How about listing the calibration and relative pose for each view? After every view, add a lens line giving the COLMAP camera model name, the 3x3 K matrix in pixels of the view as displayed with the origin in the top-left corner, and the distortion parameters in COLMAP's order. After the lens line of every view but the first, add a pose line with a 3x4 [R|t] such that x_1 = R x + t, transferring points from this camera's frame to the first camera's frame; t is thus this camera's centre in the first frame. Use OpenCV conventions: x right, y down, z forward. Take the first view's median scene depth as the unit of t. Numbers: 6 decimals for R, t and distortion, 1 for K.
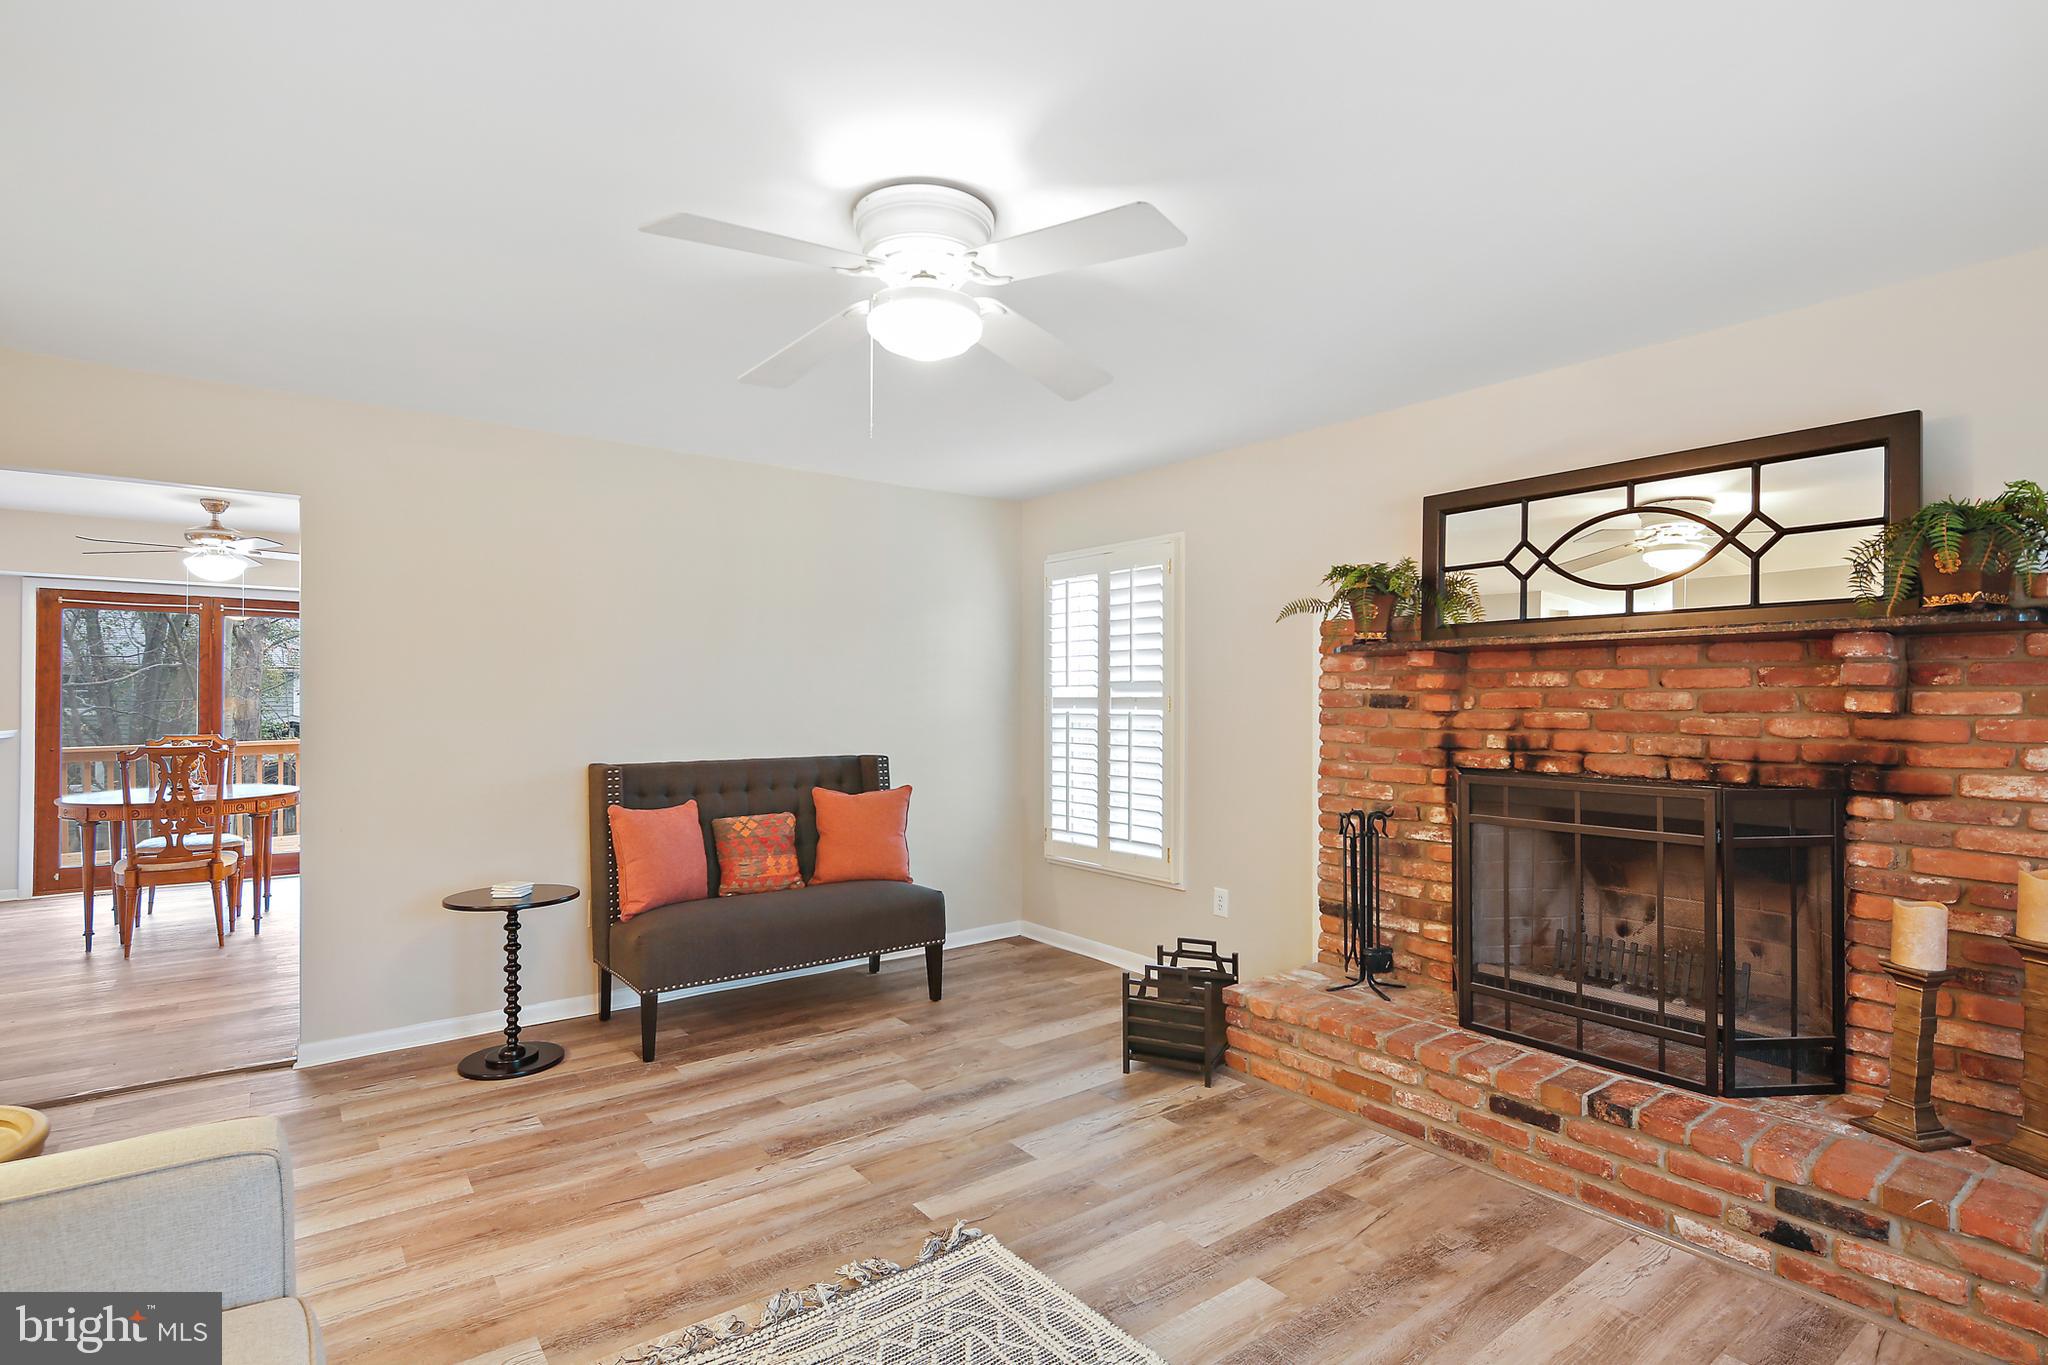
lens RADIAL K [[999.6, 0, 1017.0], [0, 999.6, 692.8], [0, 0, 1]] dist [0.003241, -0.004138]
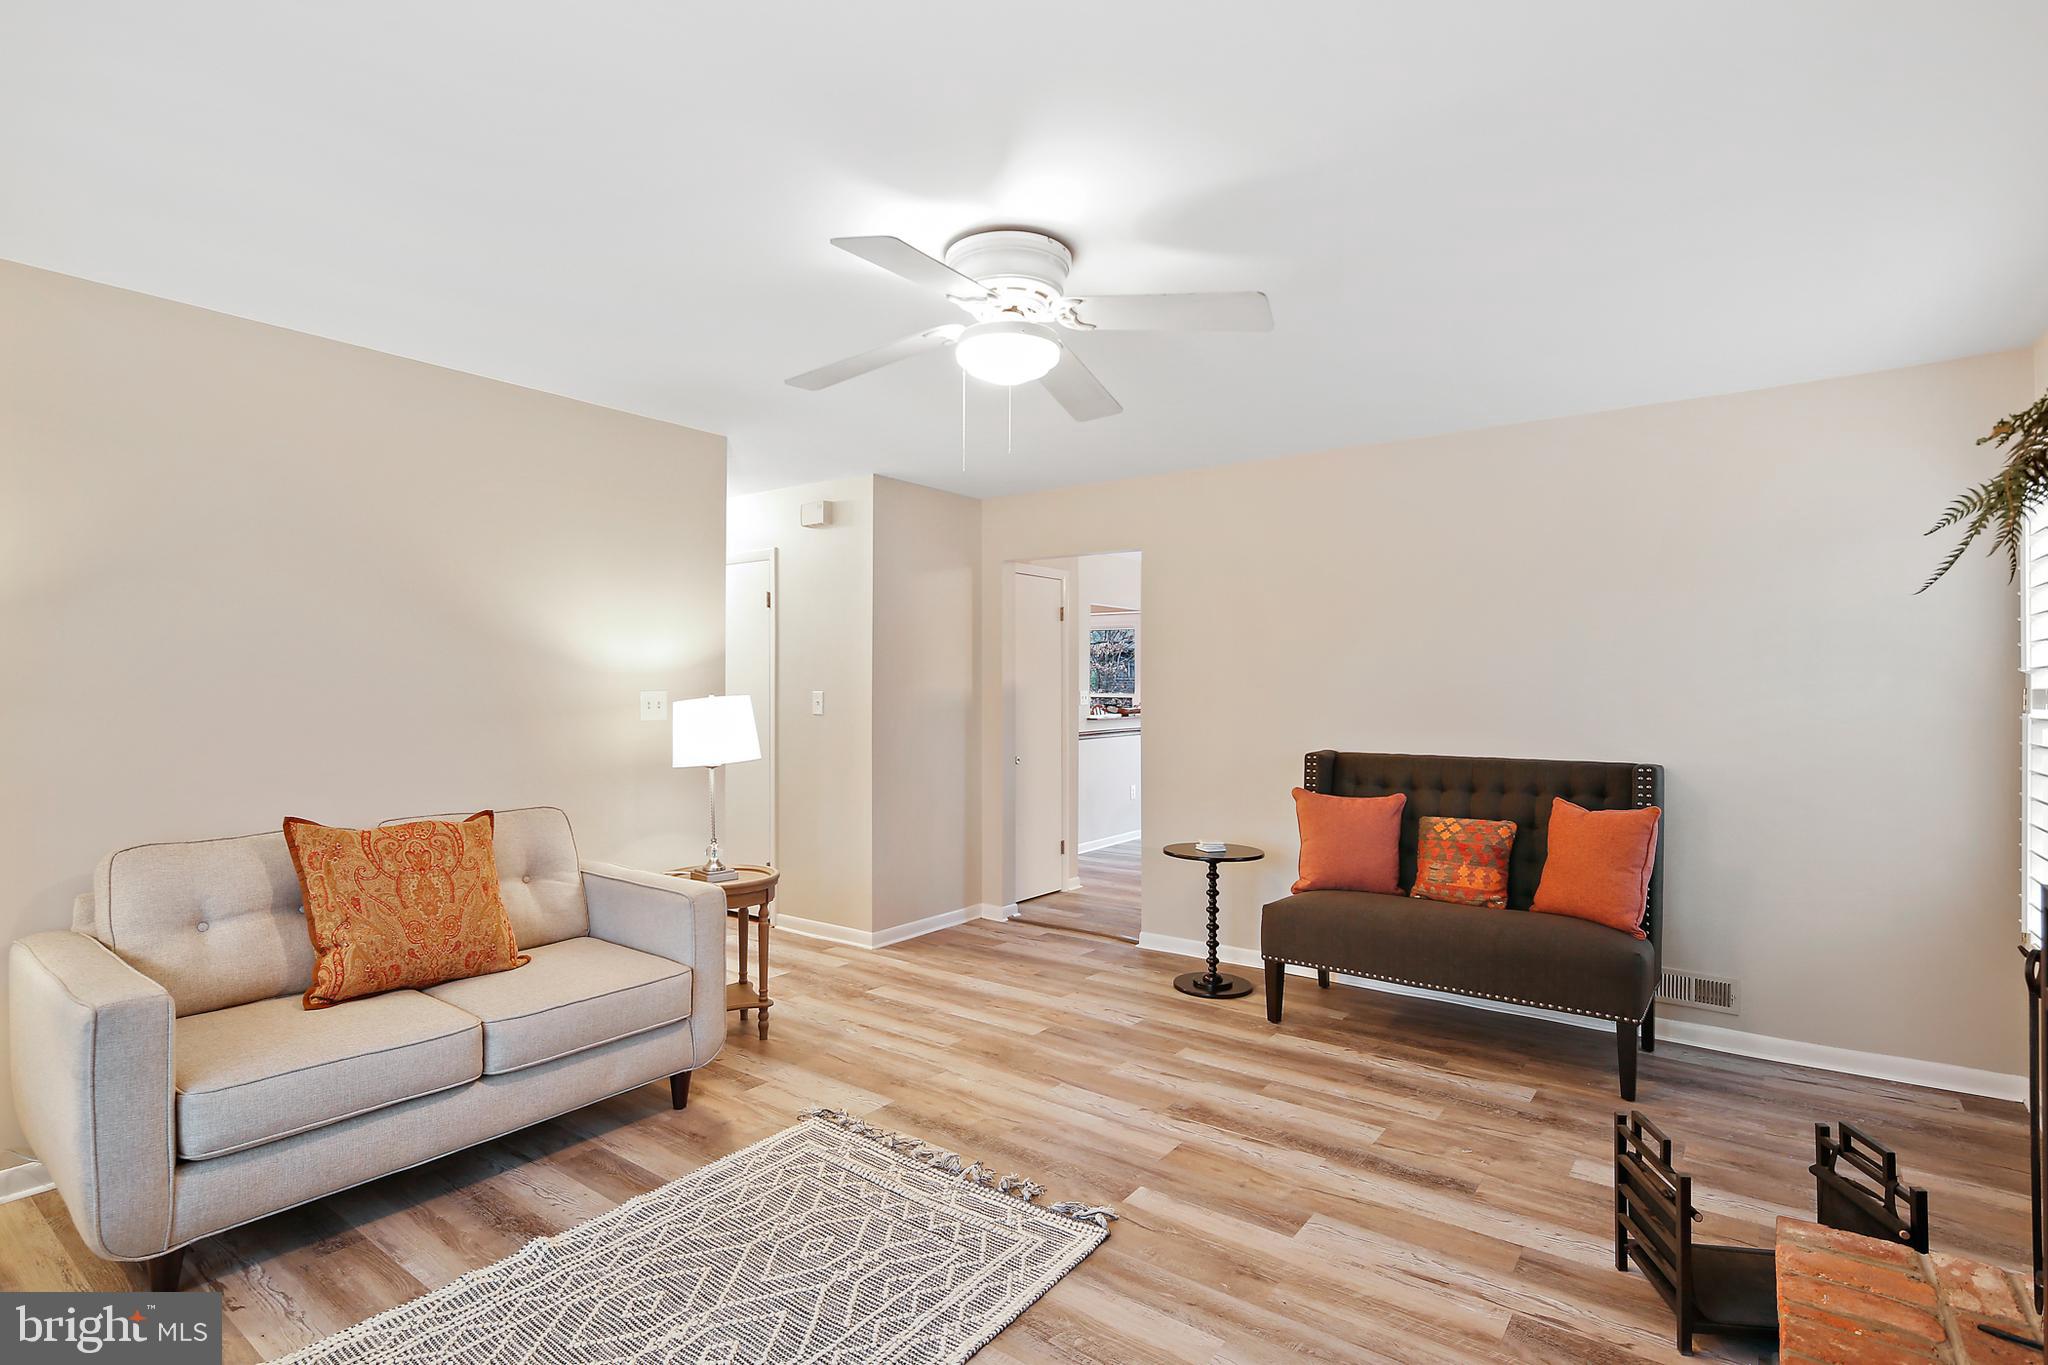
lens RADIAL K [[999.6, 0, 1012.1], [0, 999.6, 688.3], [0, 0, 1]] dist [0.003241, -0.004138]
pose [[0.270709, -0.000853, -0.962661, 0.670730], [0.002756, 0.999996, -0.000111, 0.004321], [0.962657, -0.002623, 0.270710, 0.480483]]
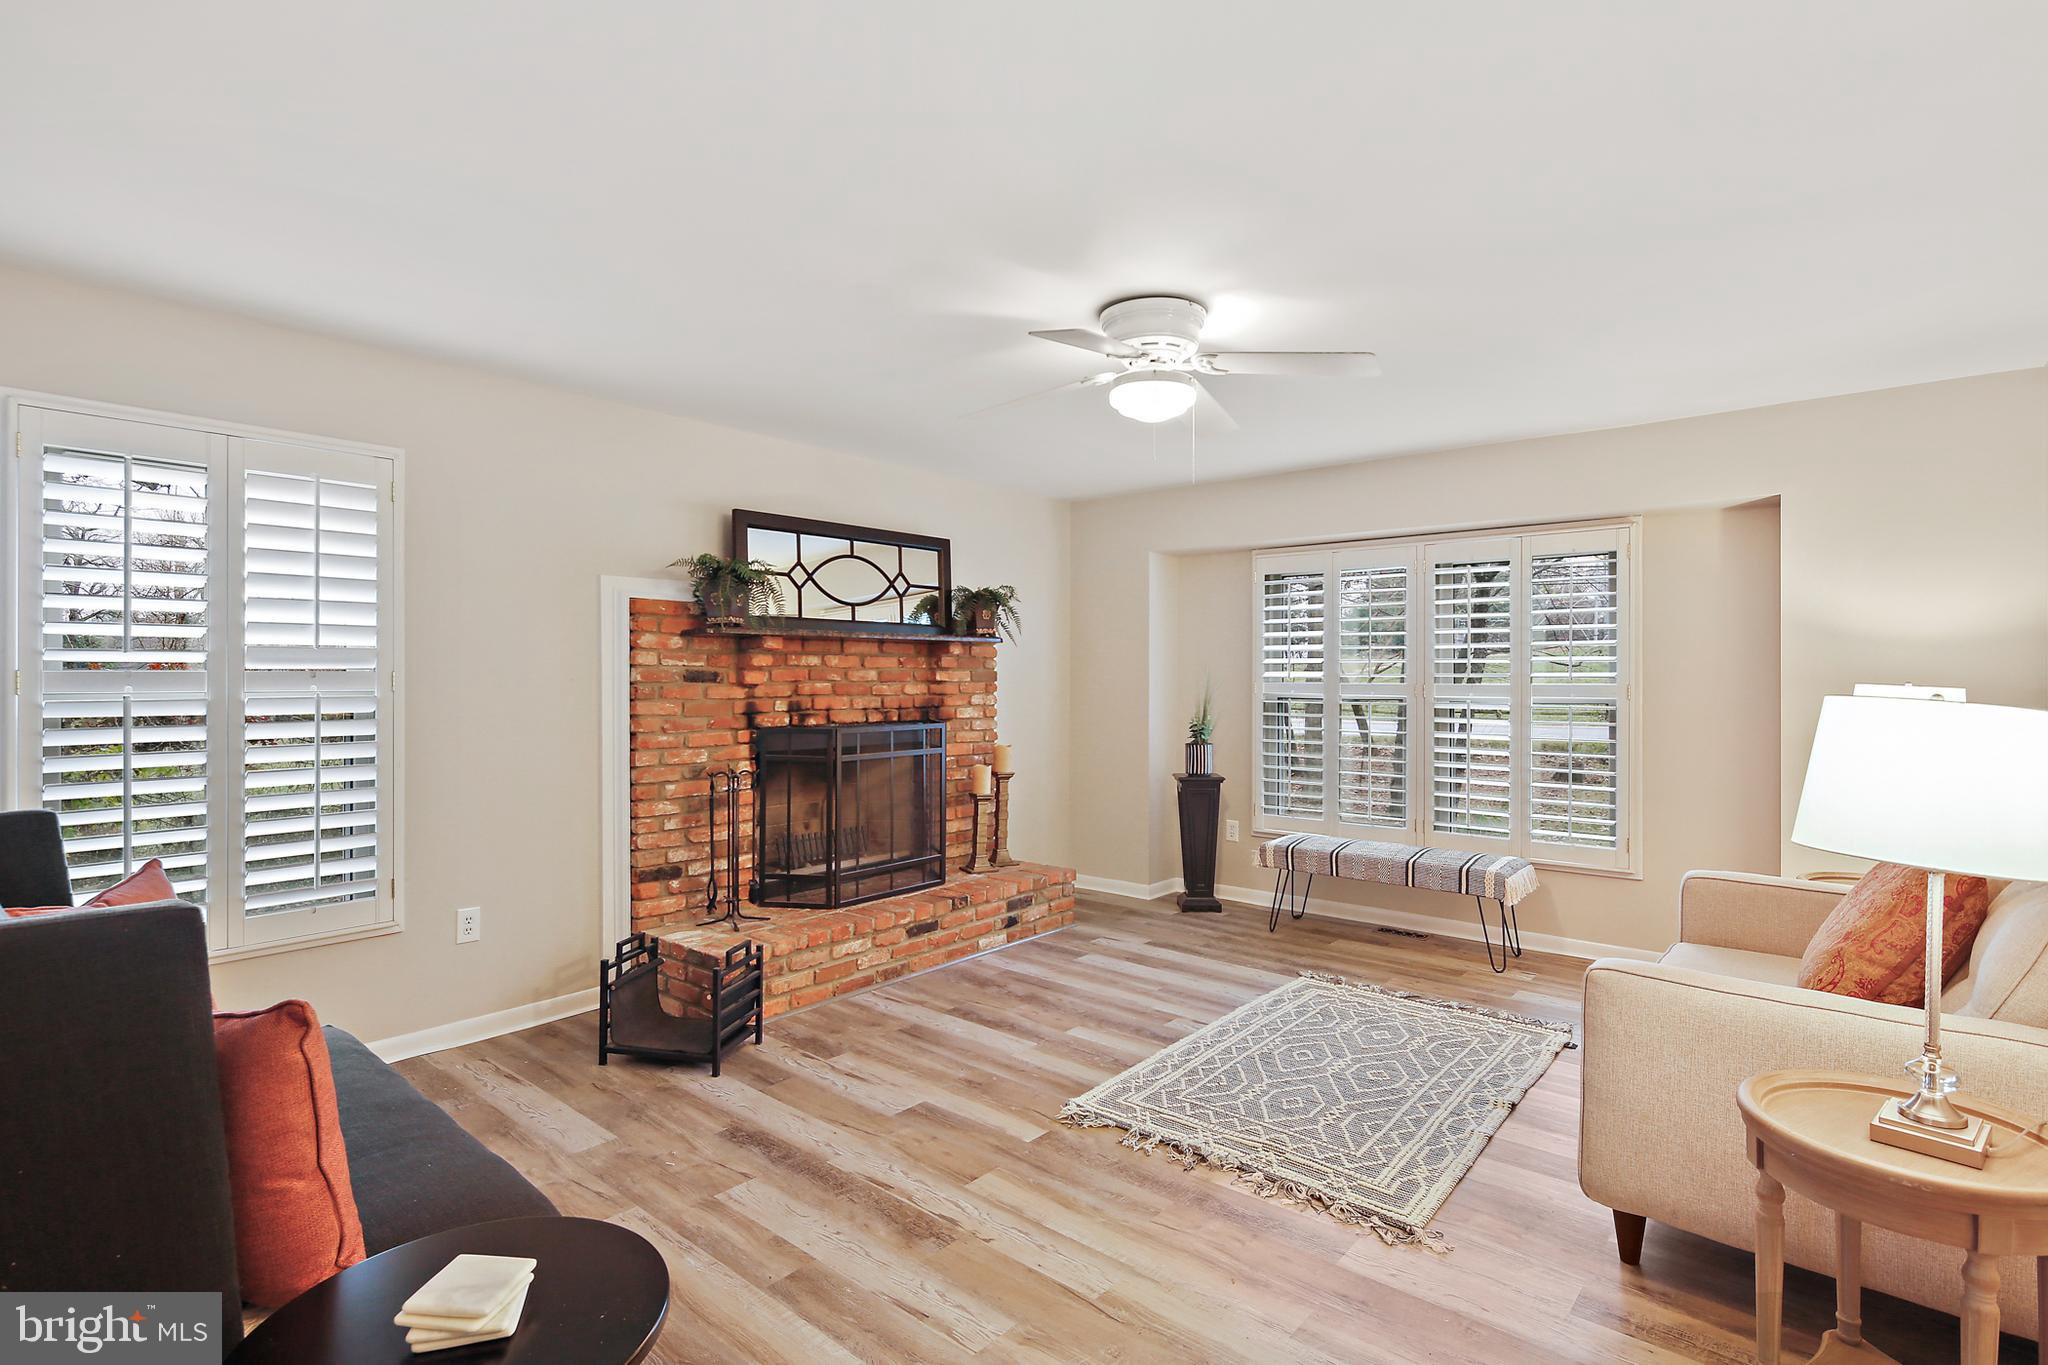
lens RADIAL K [[999.6, 0, 1029.0], [0, 999.6, 676.7], [0, 0, 1]] dist [0.003241, -0.004138]
pose [[-0.225691, -0.004354, 0.974189, -0.926730], [-0.008196, 0.999963, 0.002570, 0.003194], [-0.974164, -0.007405, -0.225718, 0.997902]]
